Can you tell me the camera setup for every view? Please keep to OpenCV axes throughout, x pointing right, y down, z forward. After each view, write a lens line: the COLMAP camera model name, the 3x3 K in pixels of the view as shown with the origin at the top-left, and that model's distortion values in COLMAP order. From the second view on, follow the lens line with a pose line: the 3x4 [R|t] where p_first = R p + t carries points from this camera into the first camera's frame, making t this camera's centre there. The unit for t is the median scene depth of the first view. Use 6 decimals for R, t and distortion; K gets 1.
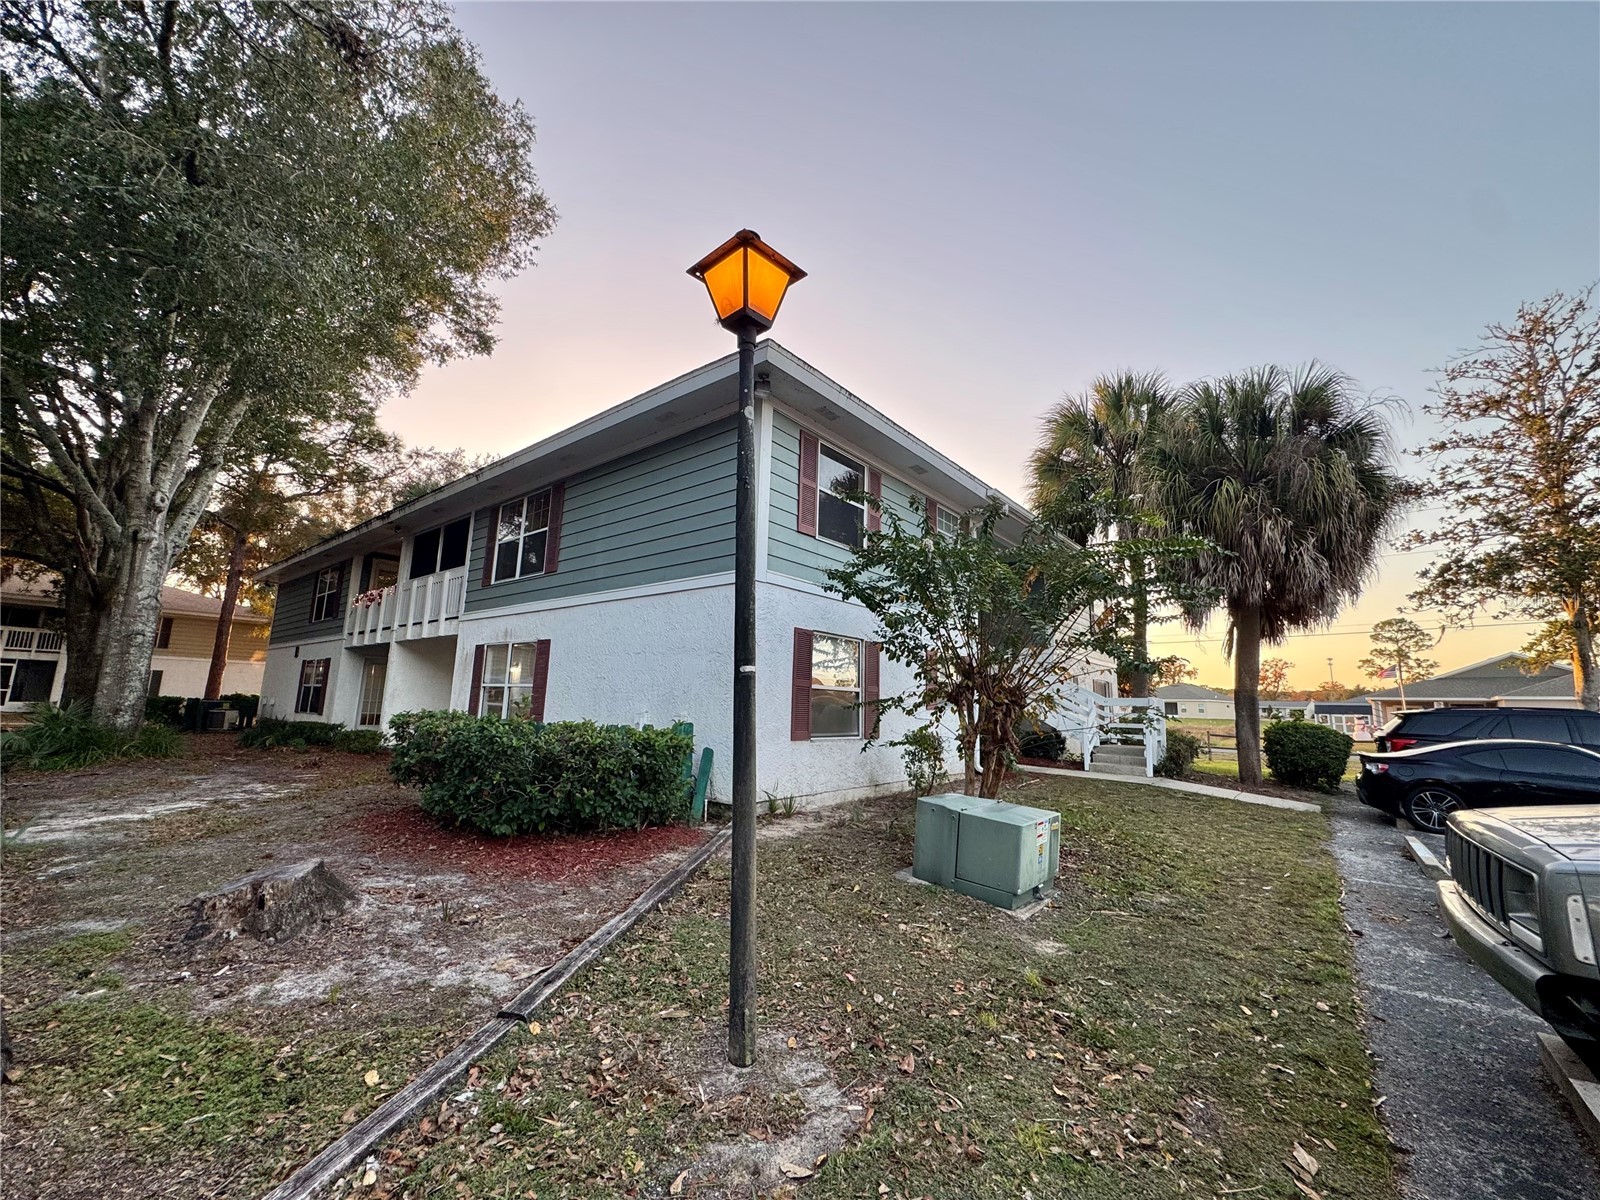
lens RADIAL K [[638.3, 0, 801.4], [0, 638.3, 598.9], [0, 0, 1]] dist [-0.002474, 0.000496]
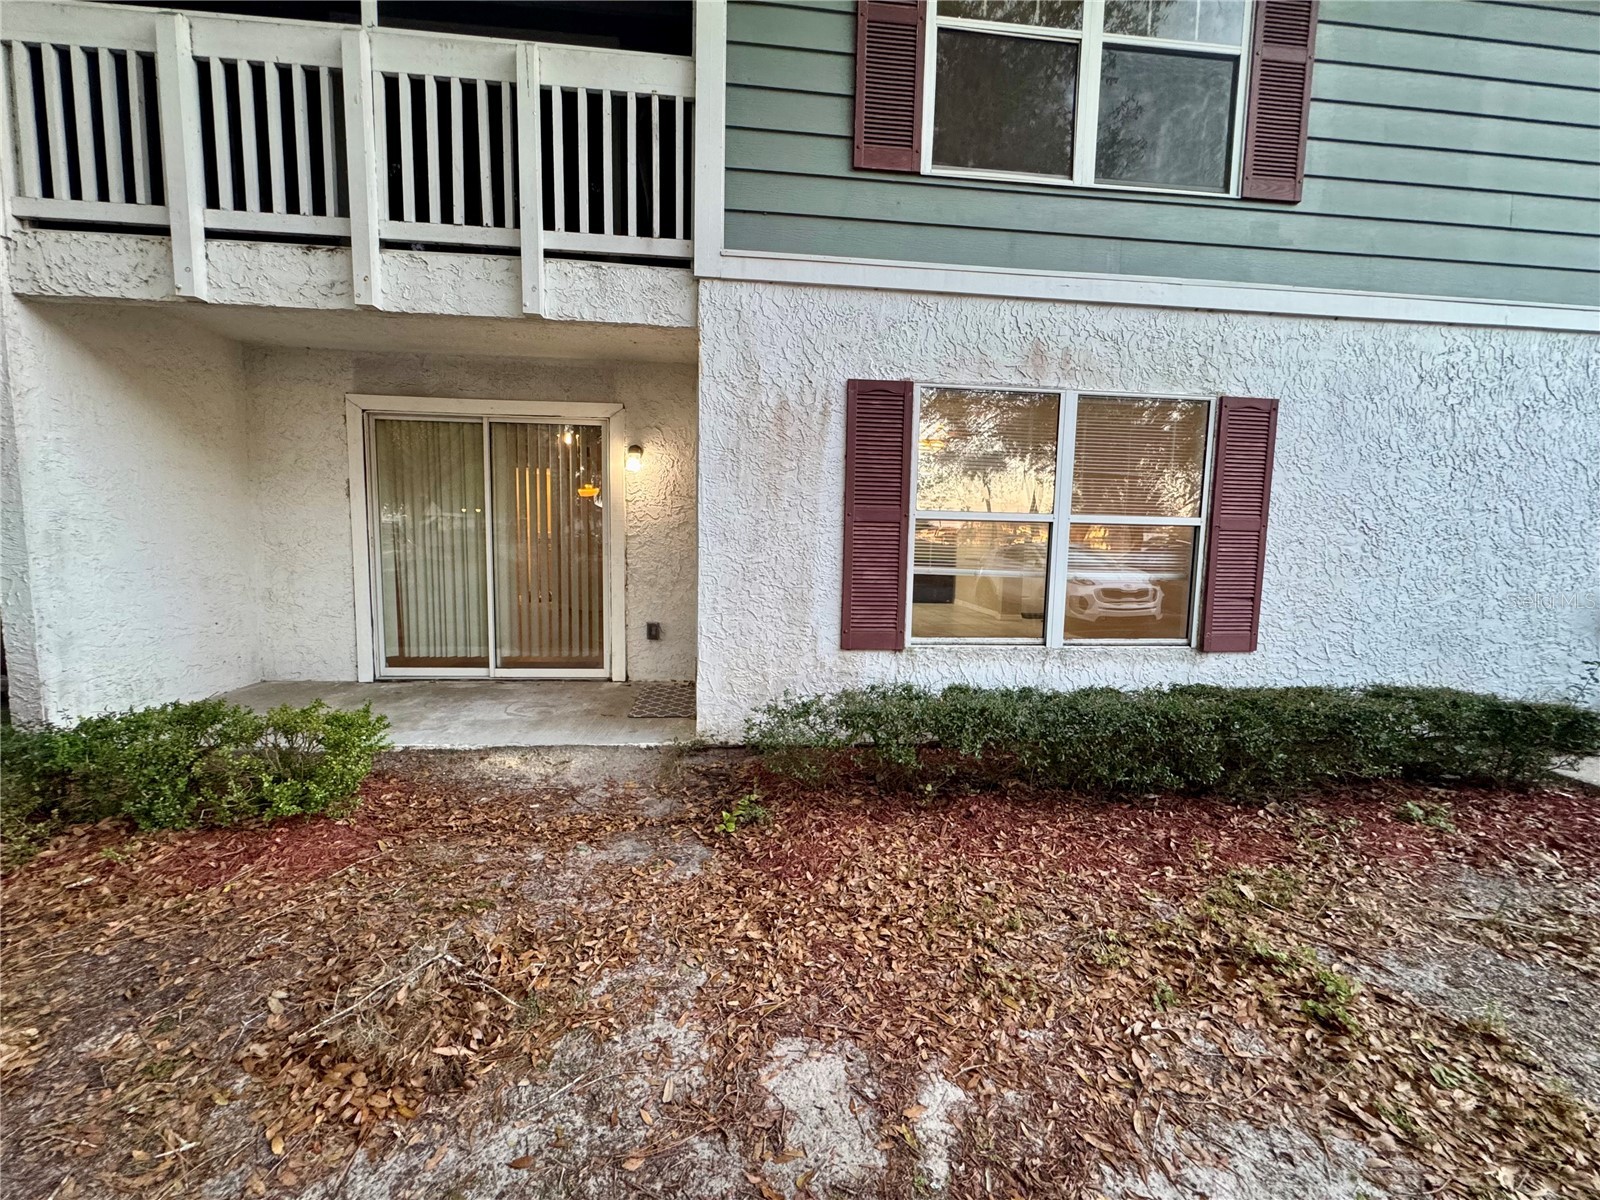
lens RADIAL K [[638.3, 0, 801.4], [0, 638.3, 598.9], [0, 0, 1]] dist [-0.002474, 0.000496]
pose [[0.709341, -0.087327, 0.699435, -0.734242], [-0.116570, 0.964098, 0.238592, 0.101413], [-0.695160, -0.250776, 0.673695, 0.778076]]
